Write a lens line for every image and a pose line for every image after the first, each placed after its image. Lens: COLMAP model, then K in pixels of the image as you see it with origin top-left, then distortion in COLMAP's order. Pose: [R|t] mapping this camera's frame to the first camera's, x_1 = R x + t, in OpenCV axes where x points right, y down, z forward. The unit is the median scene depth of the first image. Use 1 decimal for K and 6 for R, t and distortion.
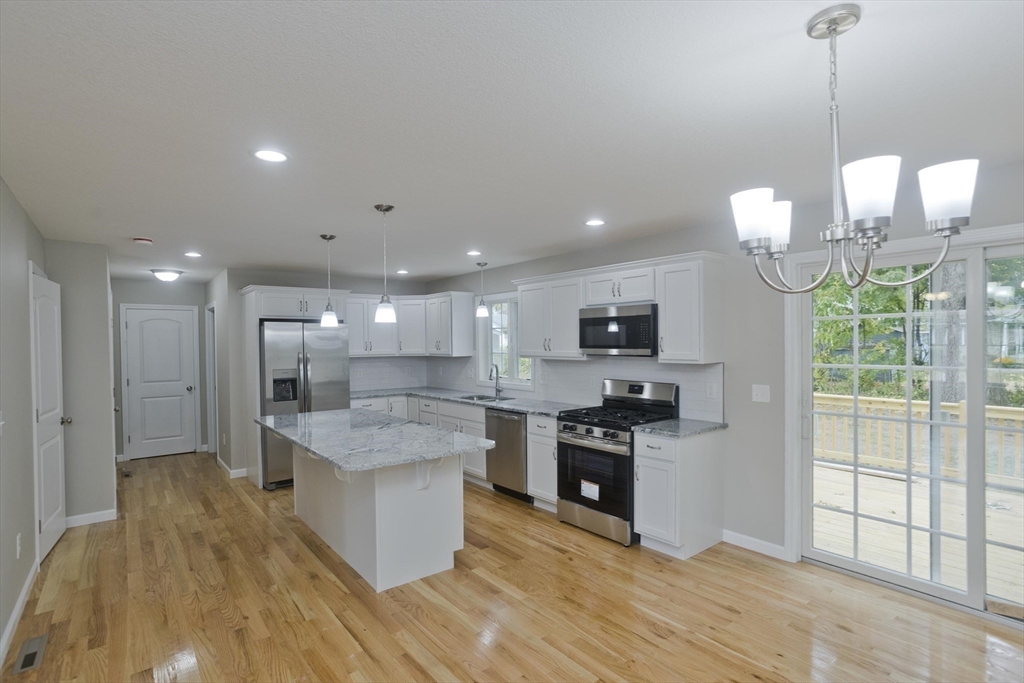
lens RADIAL K [[500.9, 0, 516.4], [0, 500.9, 350.7], [0, 0, 1]] dist [-0.038314, 0.019092]
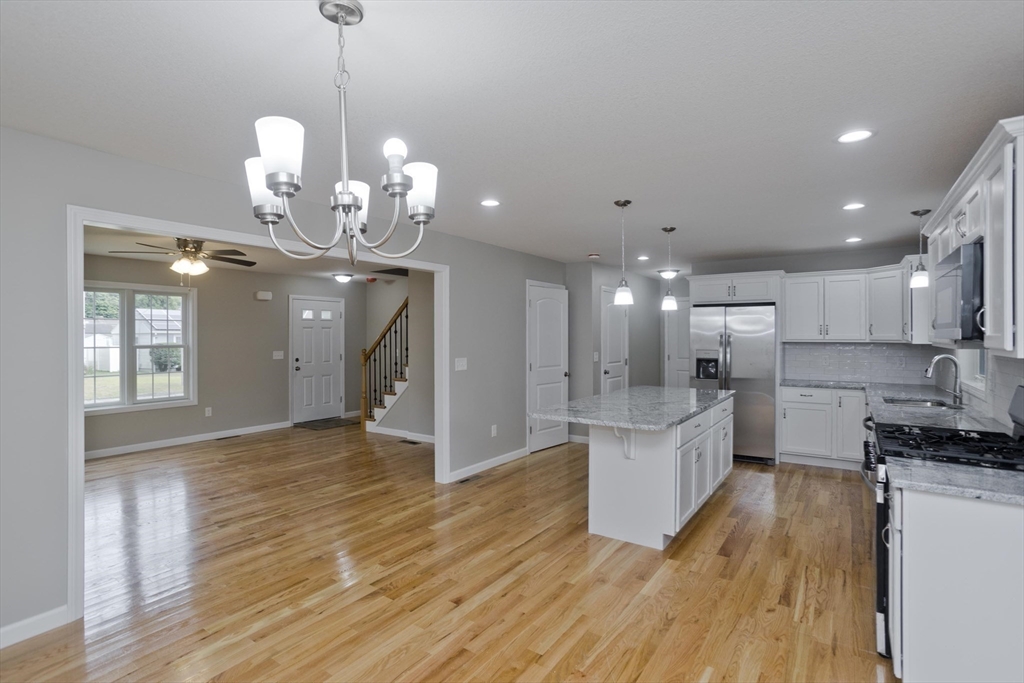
lens RADIAL K [[500.9, 0, 519.4], [0, 500.9, 339.3], [0, 0, 1]] dist [-0.038314, 0.019092]
pose [[0.287103, 0.016276, -0.957762, 0.602757], [-0.016879, 0.999786, 0.011931, 0.009781], [0.957751, 0.012740, 0.287316, 0.364511]]
